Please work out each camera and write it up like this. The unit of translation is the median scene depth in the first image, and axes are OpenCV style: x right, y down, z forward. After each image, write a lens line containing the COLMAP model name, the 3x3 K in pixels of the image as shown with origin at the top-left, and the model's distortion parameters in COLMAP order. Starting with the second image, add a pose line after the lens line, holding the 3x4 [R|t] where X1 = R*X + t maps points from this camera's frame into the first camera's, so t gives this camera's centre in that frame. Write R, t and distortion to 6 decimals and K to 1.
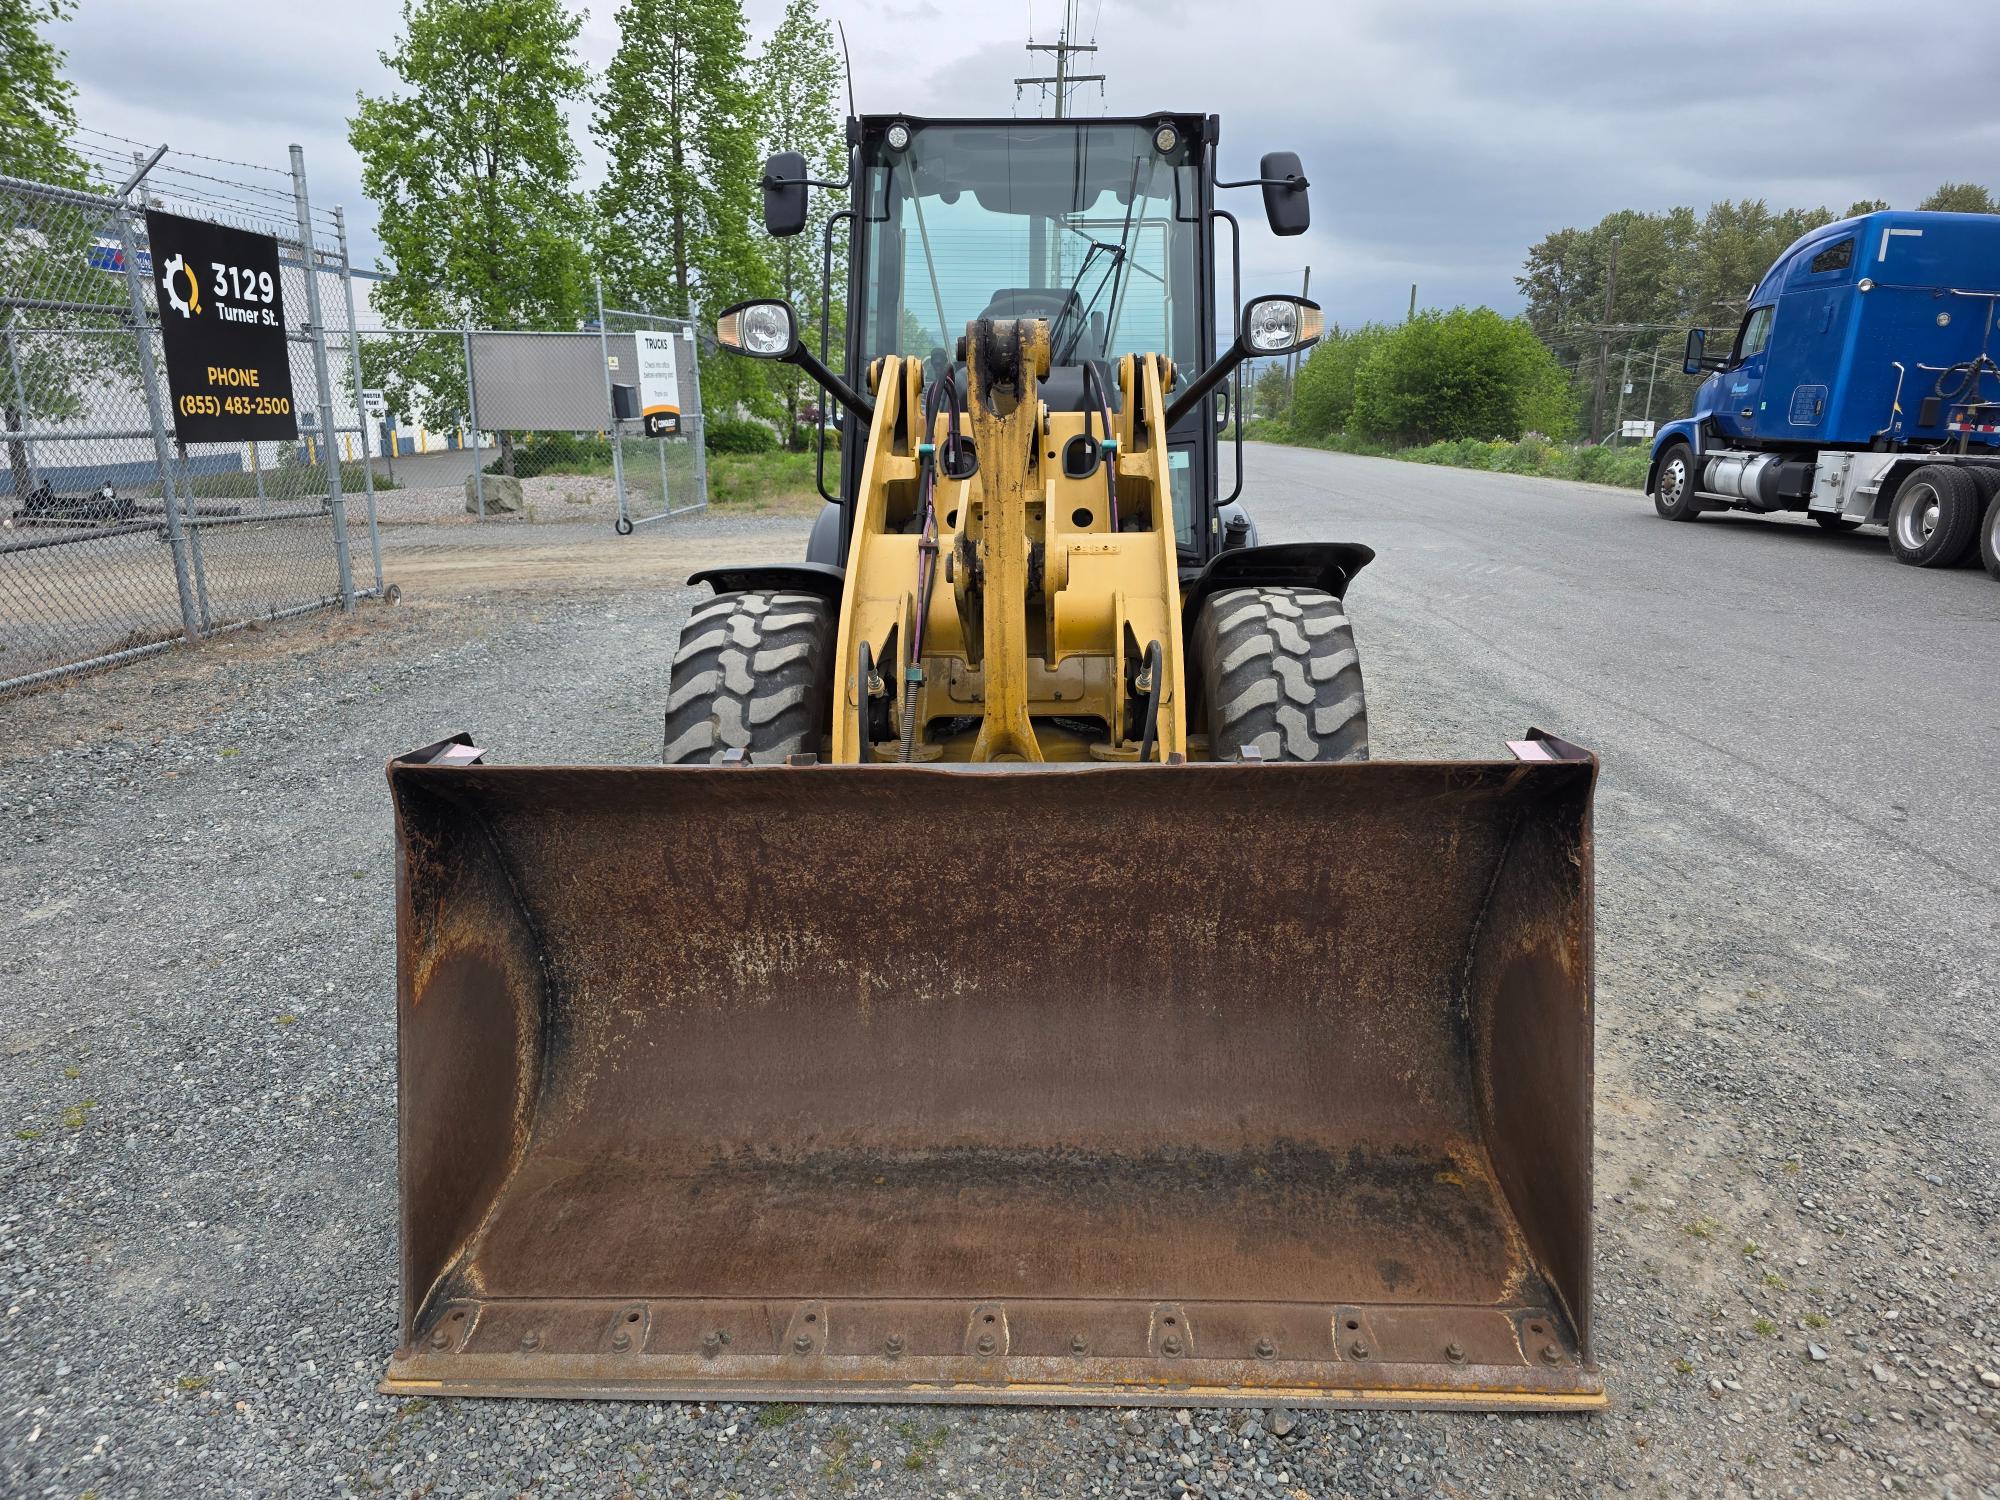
lens RADIAL K [[1363.2, 0, 1000.0], [0, 1363.2, 750.0], [0, 0, 1]] dist [0.077682, -0.074111]
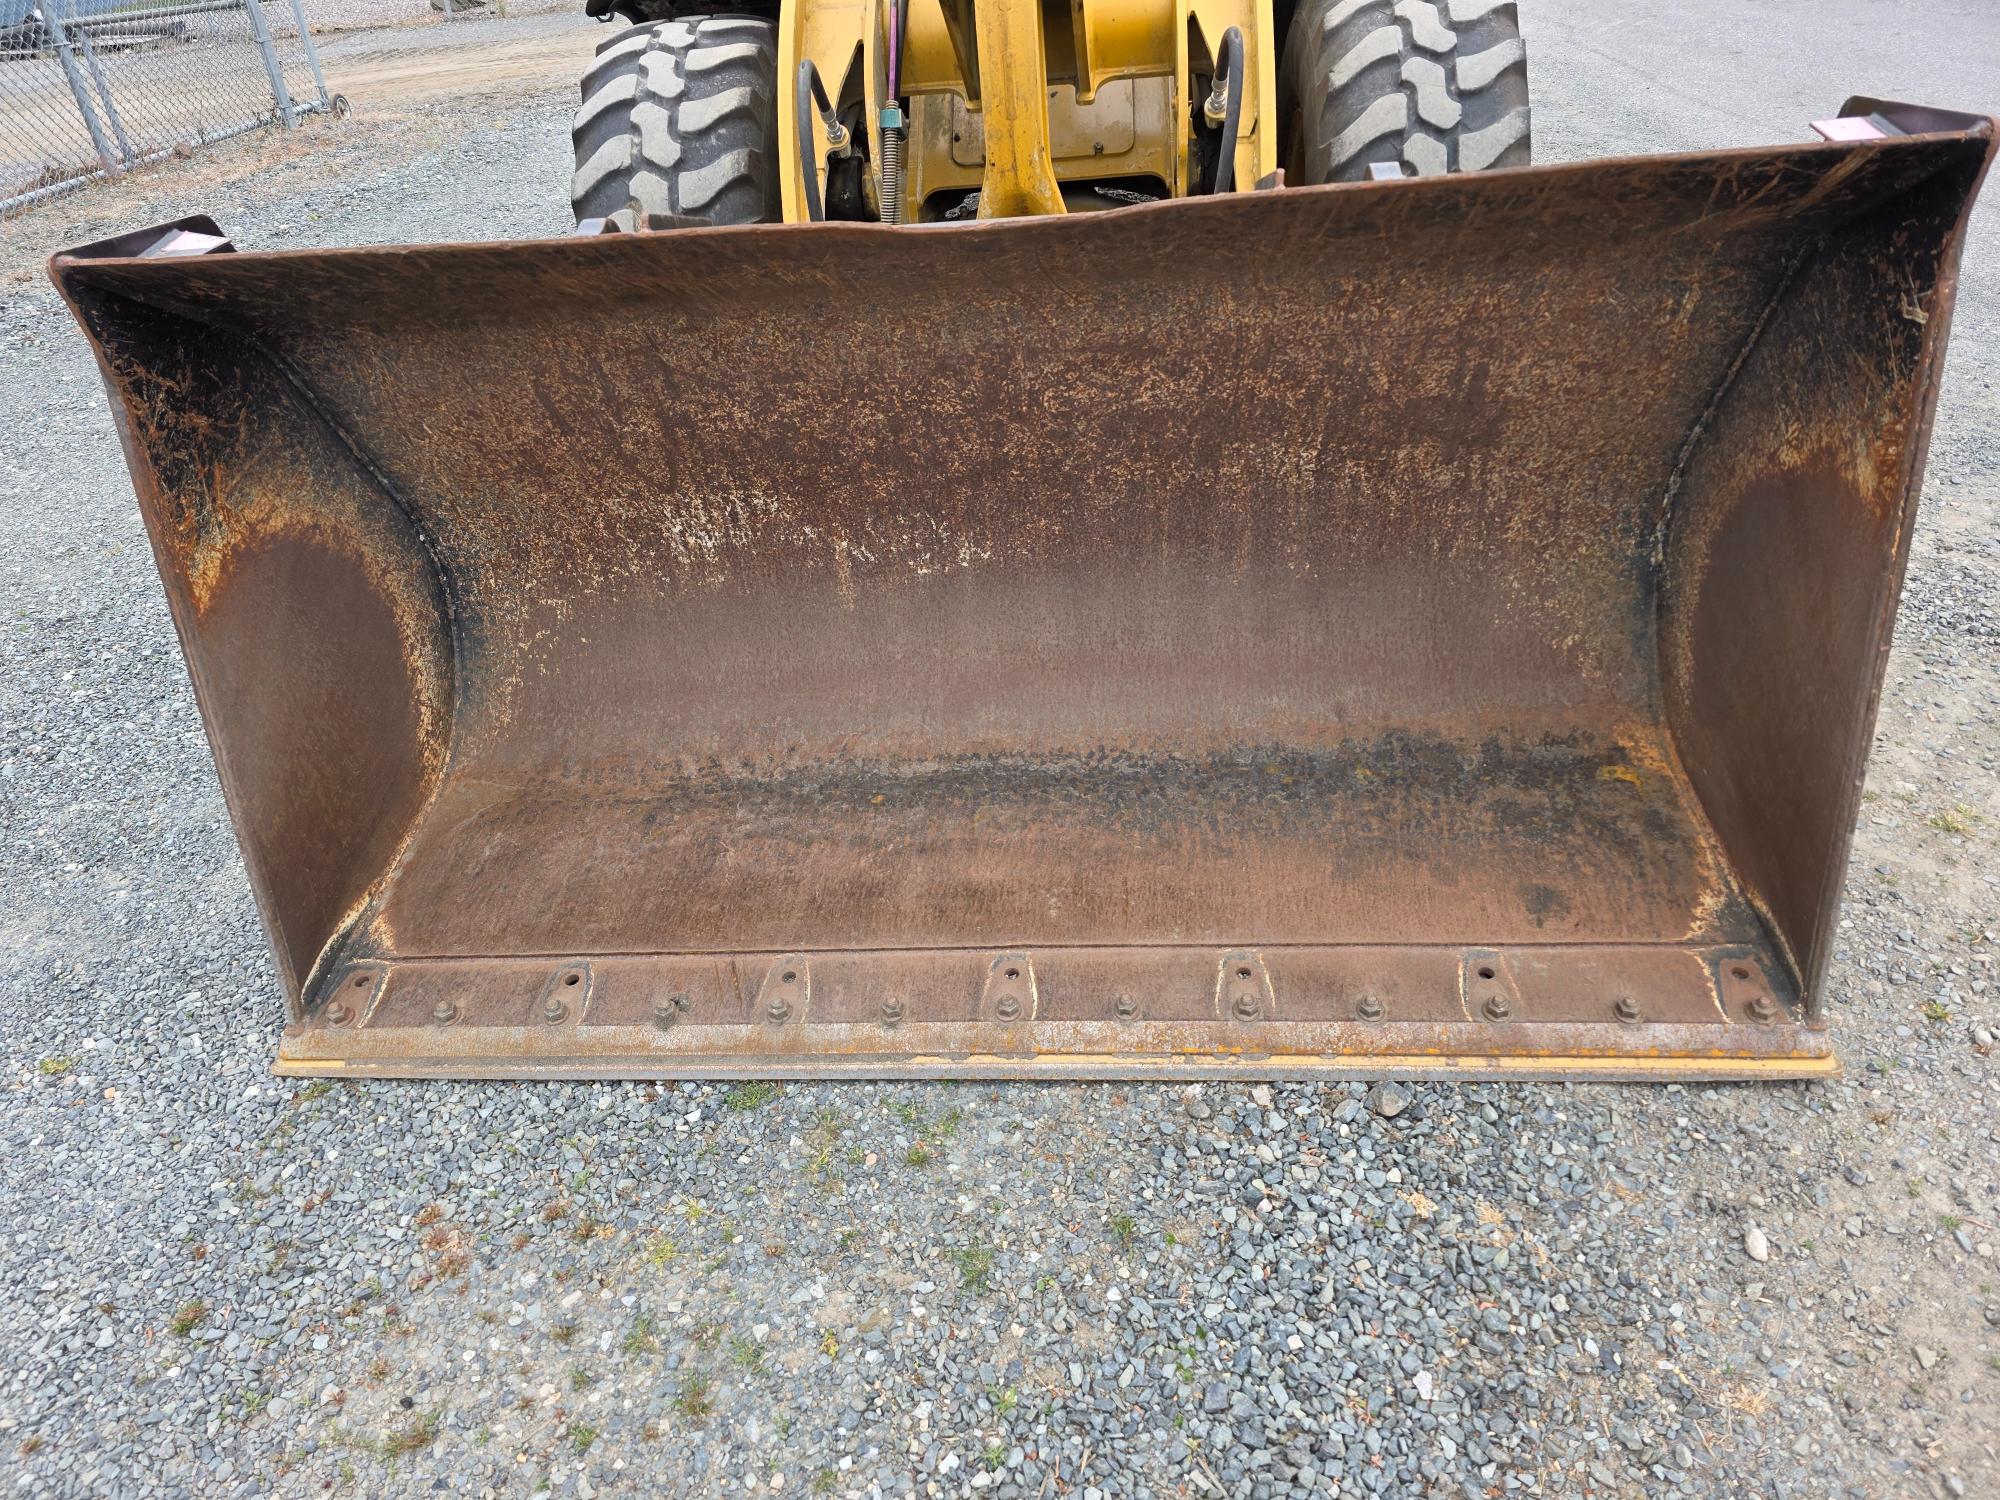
lens RADIAL K [[1414.2, 0, 969.3], [0, 1414.2, 755.0], [0, 0, 1]] dist [0.075942, -0.076058]
pose [[0.996895, -0.033166, -0.071424, 0.025033], [0.054344, 0.946141, 0.319162, 0.028517], [0.056992, -0.322052, 0.945005, 0.228237]]
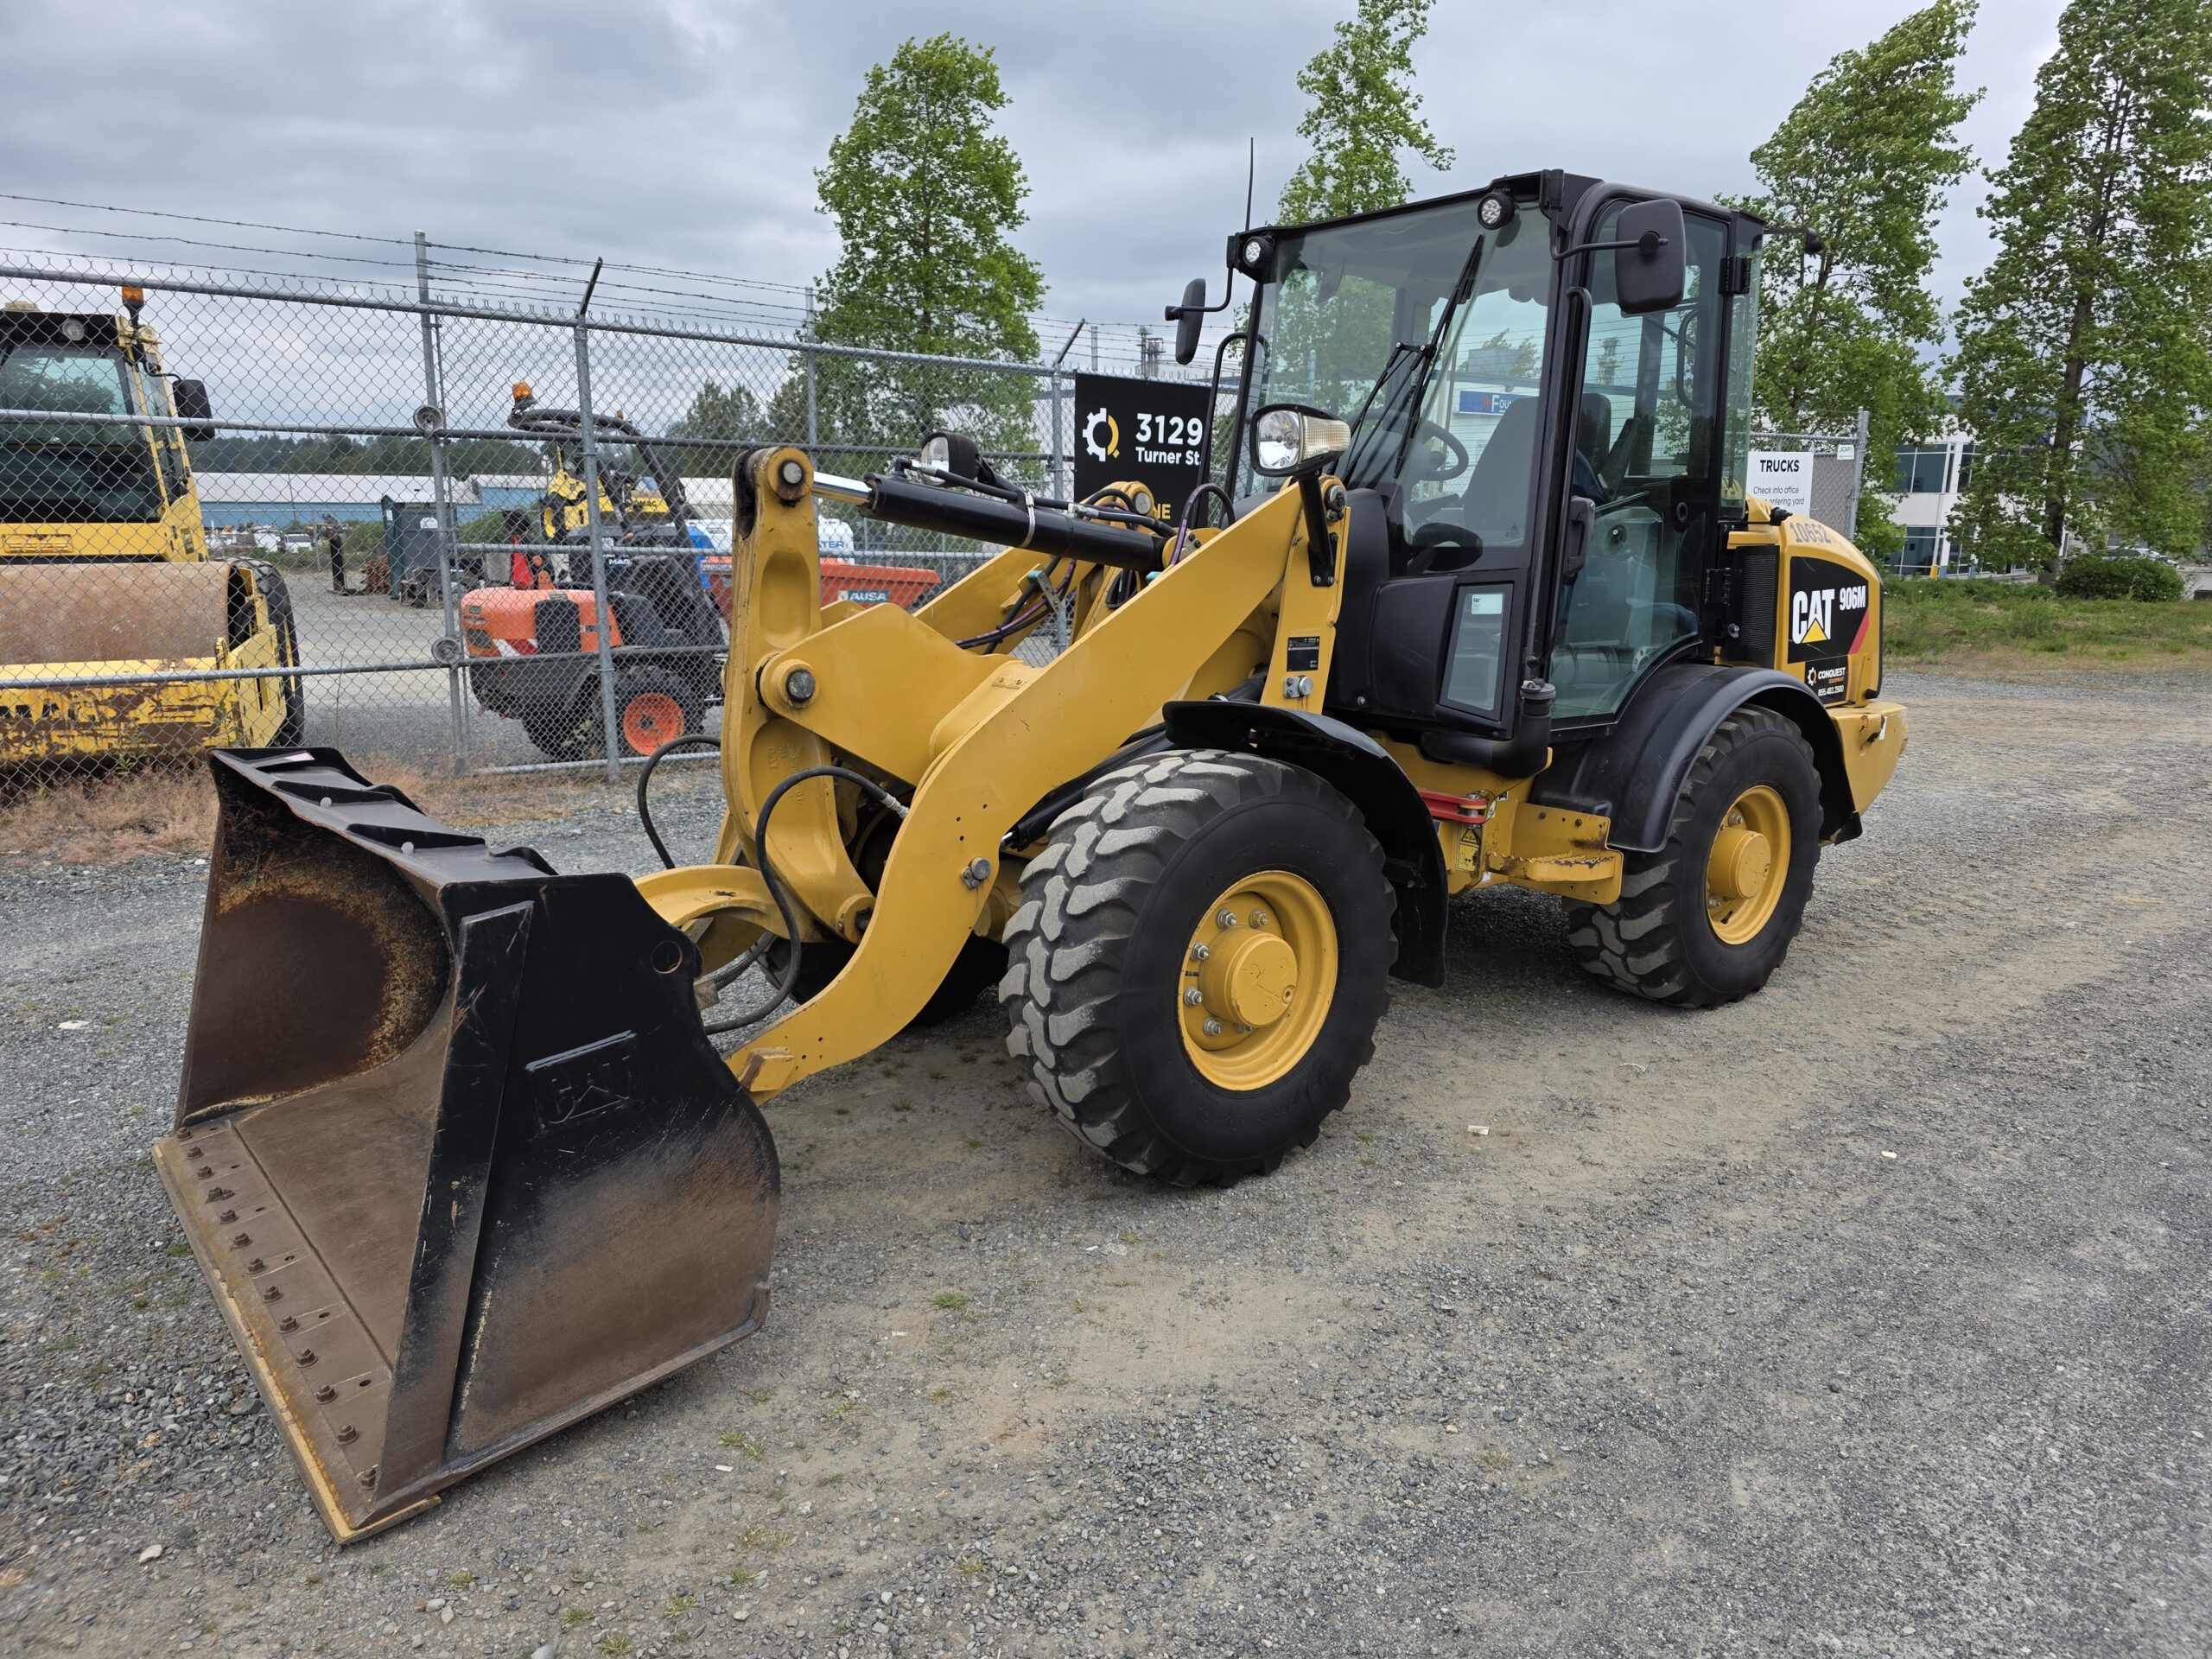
lens RADIAL K [[1494.2, 0, 1084.4], [0, 1494.2, 836.0], [0, 0, 1]] dist [0.066388, -0.061248]
pose [[0.650144, 0.160380, -0.742692, 1.166806], [-0.196788, 0.979659, 0.039285, -0.123864], [0.733885, 0.120612, 0.668480, 0.477676]]
